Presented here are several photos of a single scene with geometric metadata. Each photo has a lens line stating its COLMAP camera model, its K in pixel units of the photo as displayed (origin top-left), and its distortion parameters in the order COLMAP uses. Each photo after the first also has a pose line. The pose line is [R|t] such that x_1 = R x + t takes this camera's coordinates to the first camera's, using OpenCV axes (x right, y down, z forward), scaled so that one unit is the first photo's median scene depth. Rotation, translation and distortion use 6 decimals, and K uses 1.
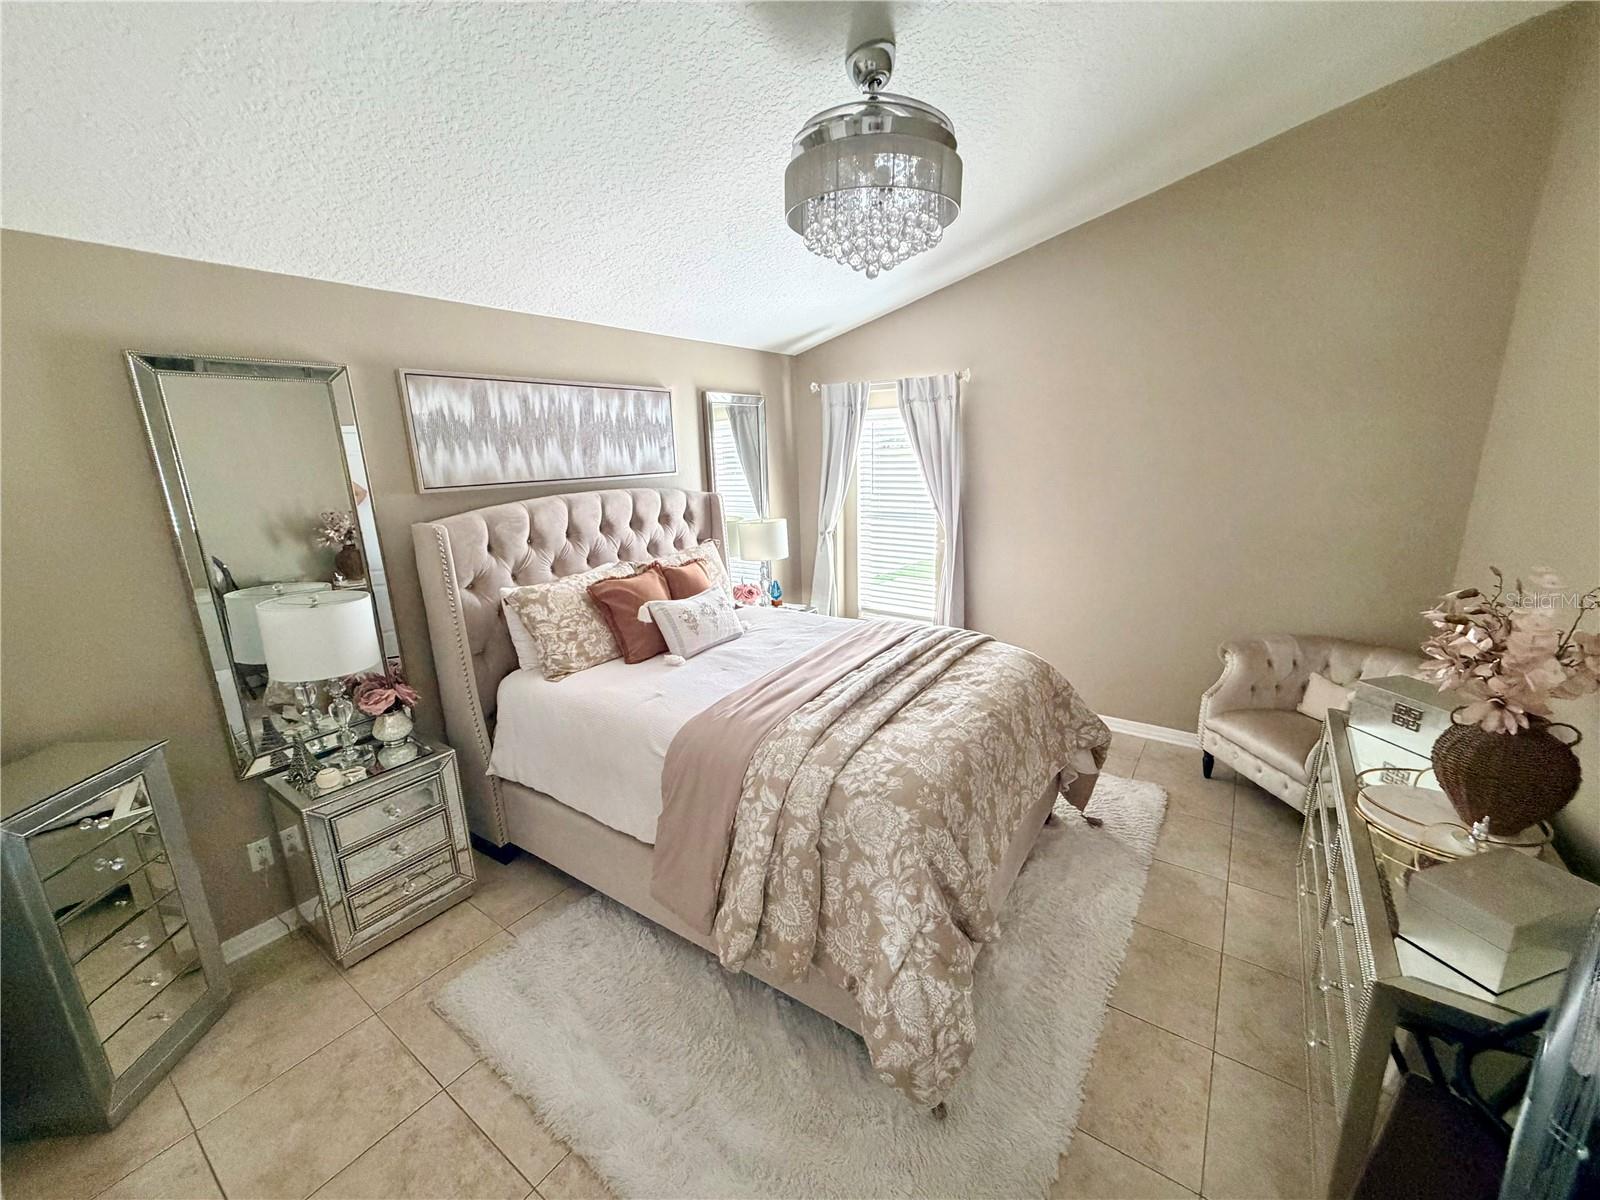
lens RADIAL K [[638.4, 0, 800.0], [0, 638.4, 600.0], [0, 0, 1]] dist [-0.000490, -0.000117]
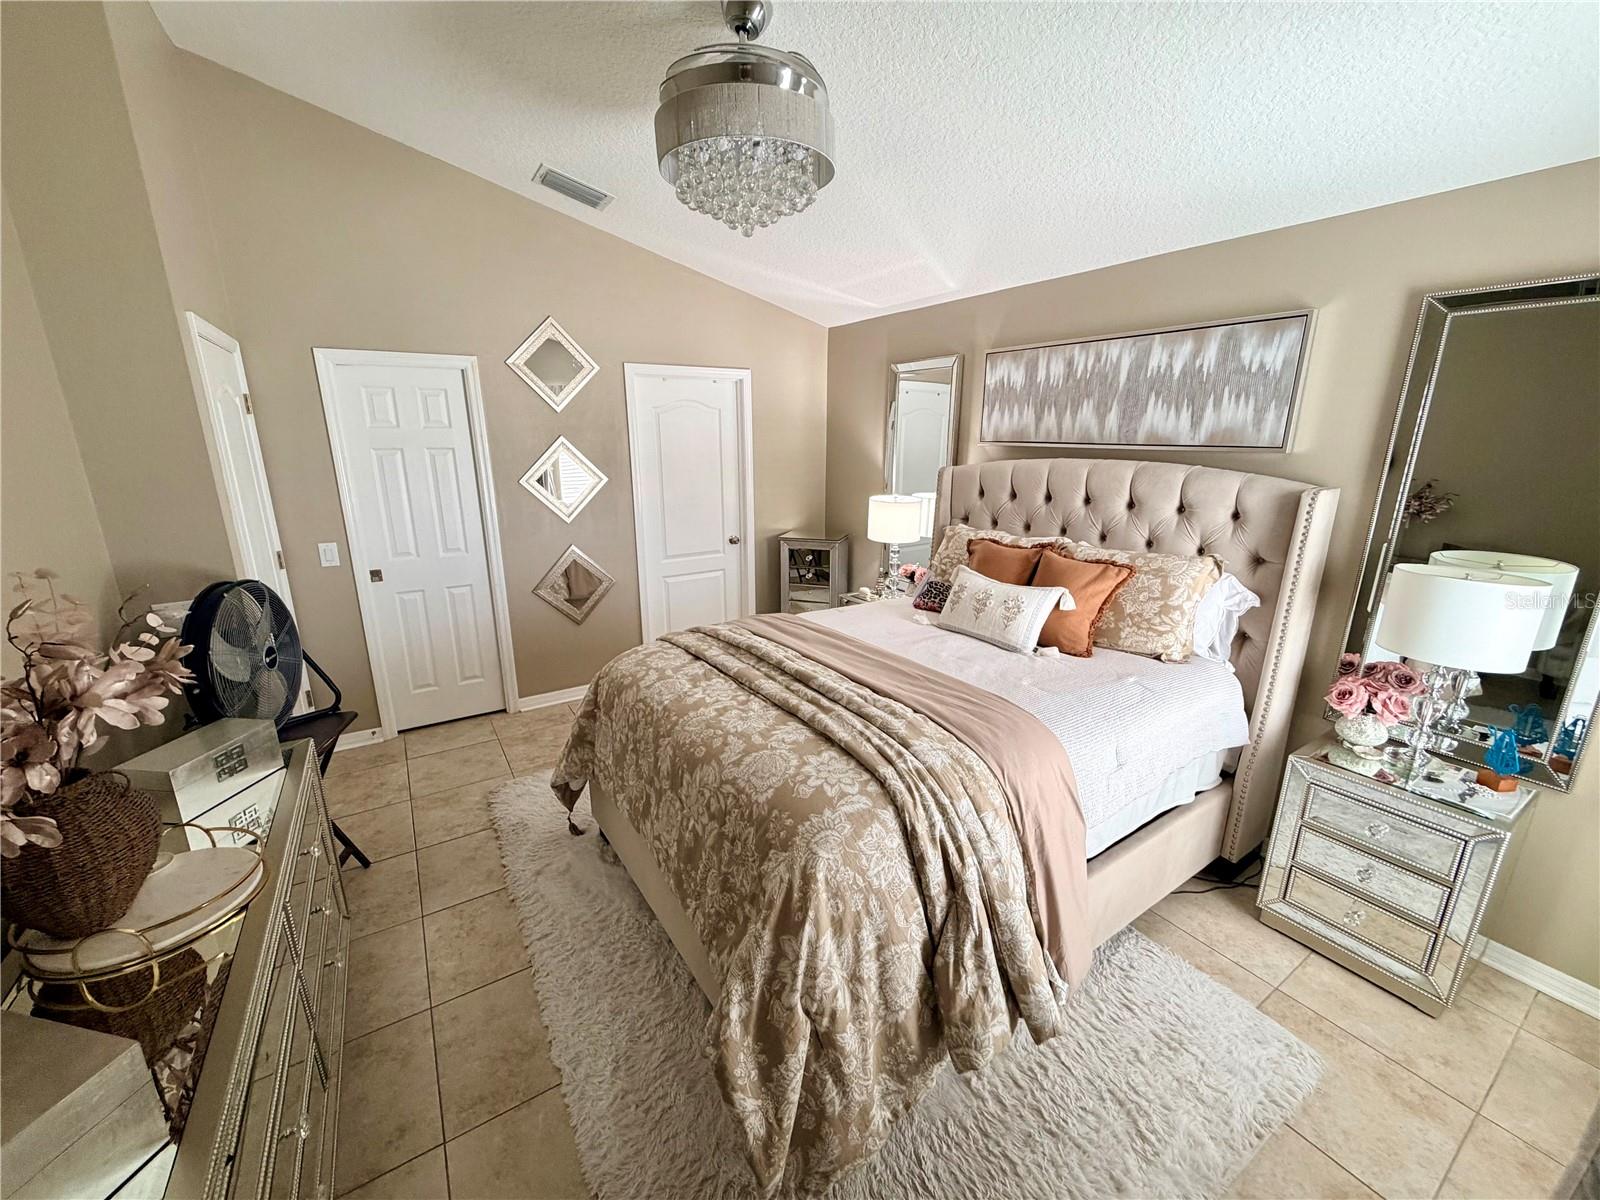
lens RADIAL K [[638.4, 0, 800.0], [0, 638.4, 600.0], [0, 0, 1]] dist [-0.000490, -0.000117]
pose [[-0.373244, 0.274626, -0.886154, 0.735079], [-0.199792, 0.908975, 0.365851, -0.252549], [0.905964, 0.313599, -0.284402, 1.011506]]
